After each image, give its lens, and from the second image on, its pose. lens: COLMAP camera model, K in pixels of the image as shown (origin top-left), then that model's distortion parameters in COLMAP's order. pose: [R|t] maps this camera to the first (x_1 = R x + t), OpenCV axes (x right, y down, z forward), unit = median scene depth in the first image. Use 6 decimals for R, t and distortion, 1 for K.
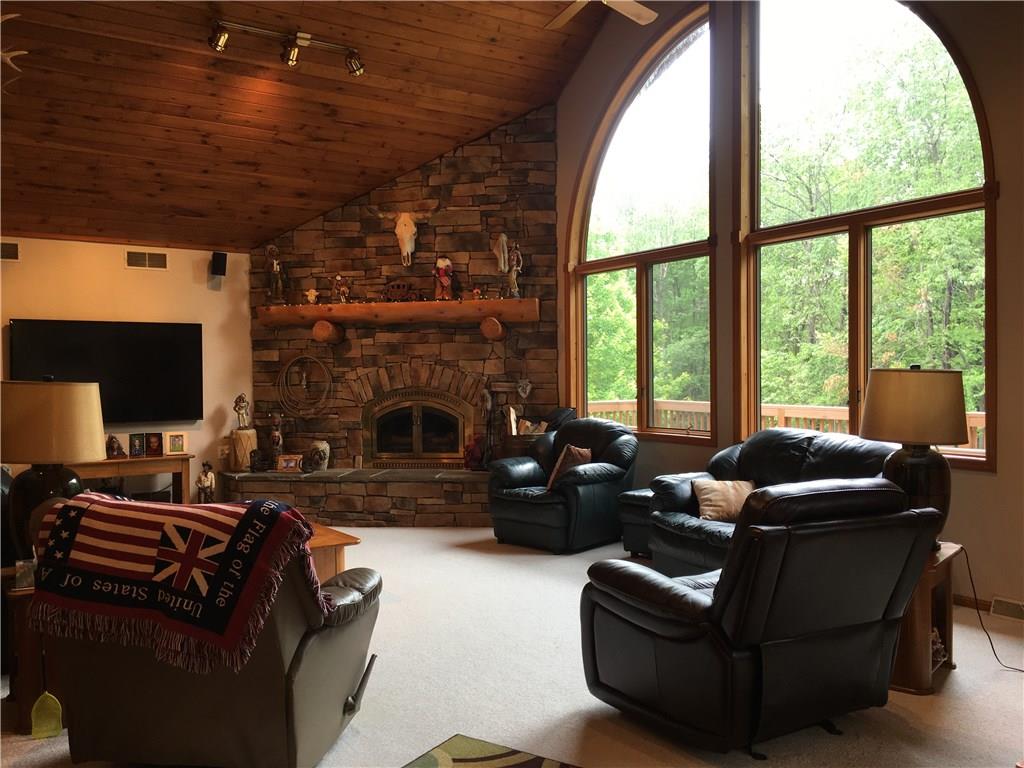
lens RADIAL K [[867.7, 0, 513.2], [0, 867.7, 385.2], [0, 0, 1]] dist [0.044492, -0.024654]
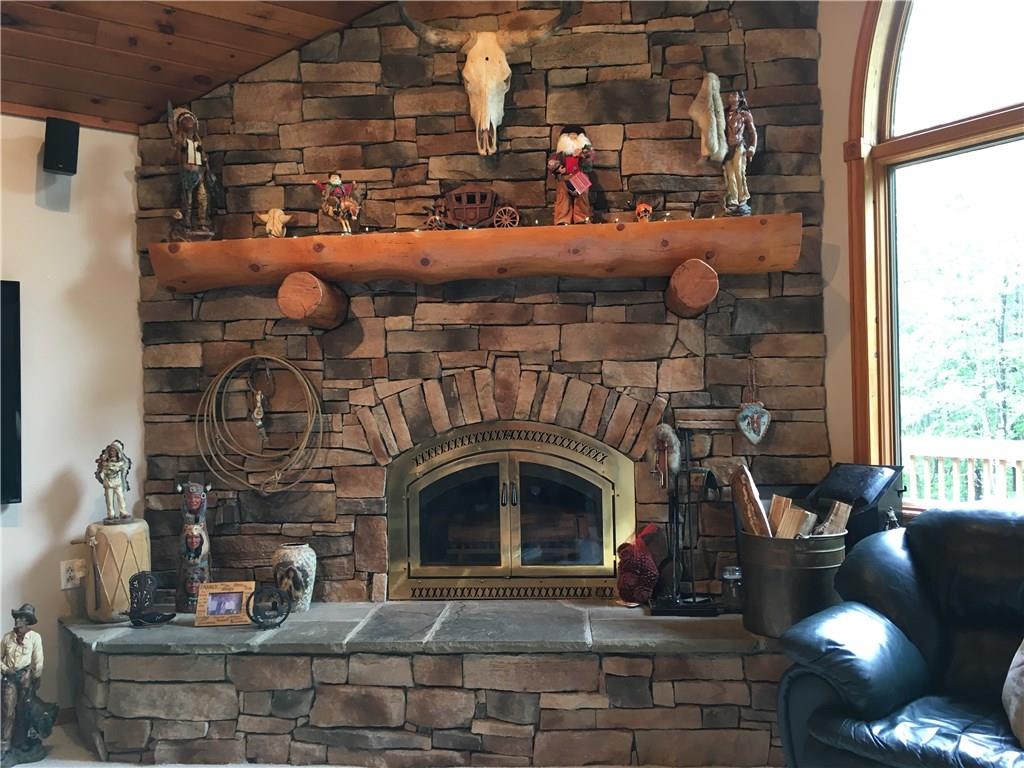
lens RADIAL K [[867.7, 0, 512.1], [0, 867.7, 382.6], [0, 0, 1]] dist [0.044492, -0.024654]
pose [[0.998423, -0.009684, 0.055303, -0.136065], [0.011403, 0.999459, -0.030850, -0.003995], [-0.054974, 0.031432, 0.997993, 0.550649]]
